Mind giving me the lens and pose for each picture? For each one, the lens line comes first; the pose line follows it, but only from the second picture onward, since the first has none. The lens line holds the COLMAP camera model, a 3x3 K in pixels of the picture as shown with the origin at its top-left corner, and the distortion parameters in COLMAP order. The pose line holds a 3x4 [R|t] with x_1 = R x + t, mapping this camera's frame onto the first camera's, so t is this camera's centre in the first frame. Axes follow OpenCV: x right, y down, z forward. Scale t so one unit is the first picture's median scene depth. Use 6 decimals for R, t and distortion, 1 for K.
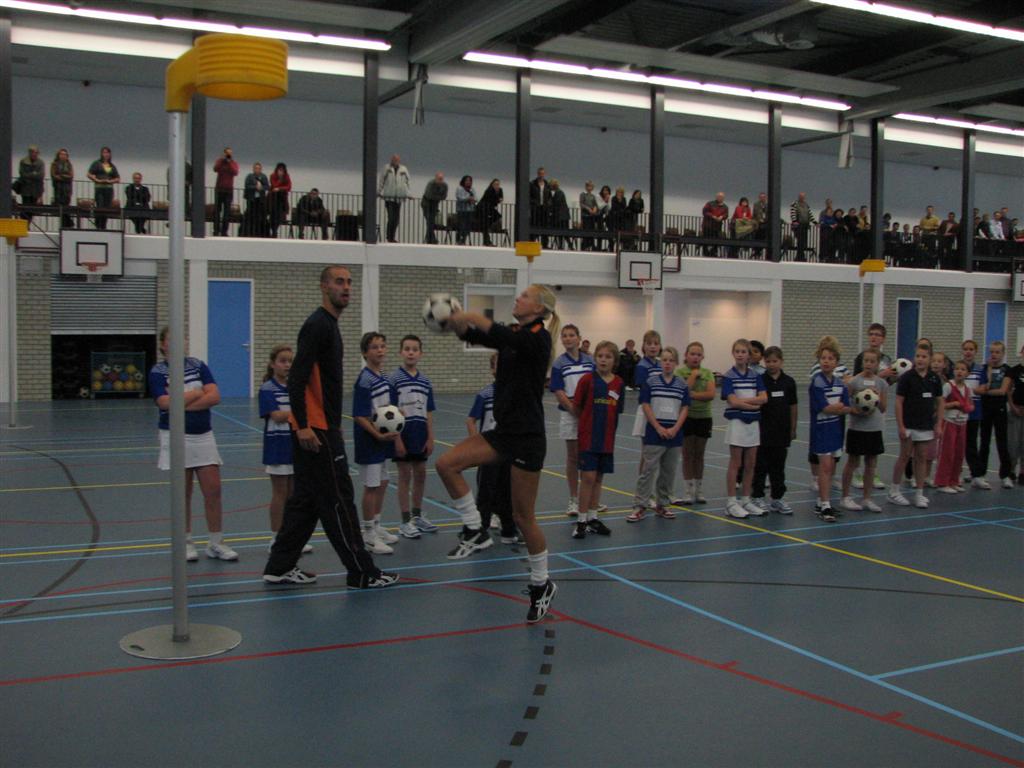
lens RADIAL K [[1082.1, 0, 480.8], [0, 1082.1, 379.7], [0, 0, 1]] dist [-0.121333, 0.000000]
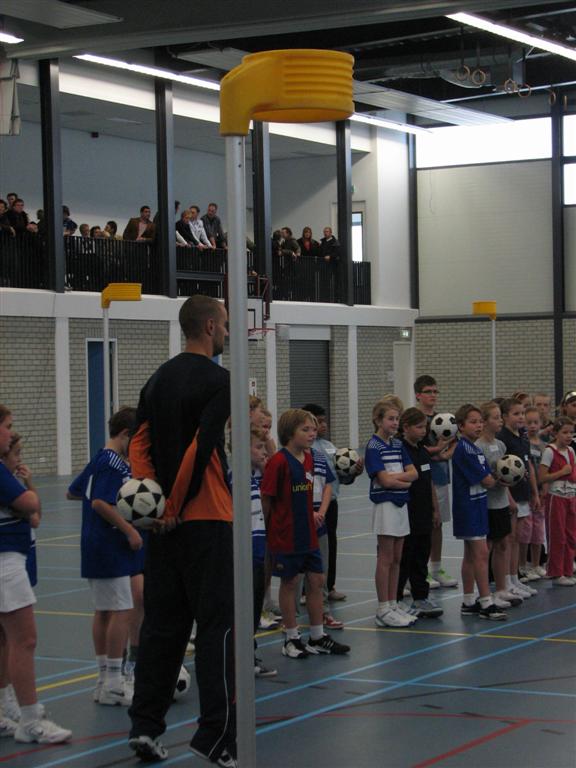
lens RADIAL K [[1997.5, 0, 294.6], [0, 1997.5, 383.9], [0, 0, 1]] dist [0.238185, 0.000000]
pose [[0.815191, -0.030197, 0.578405, -0.212071], [0.060572, 0.997609, -0.033286, -0.001827], [-0.576016, 0.062169, 0.815071, -0.064438]]
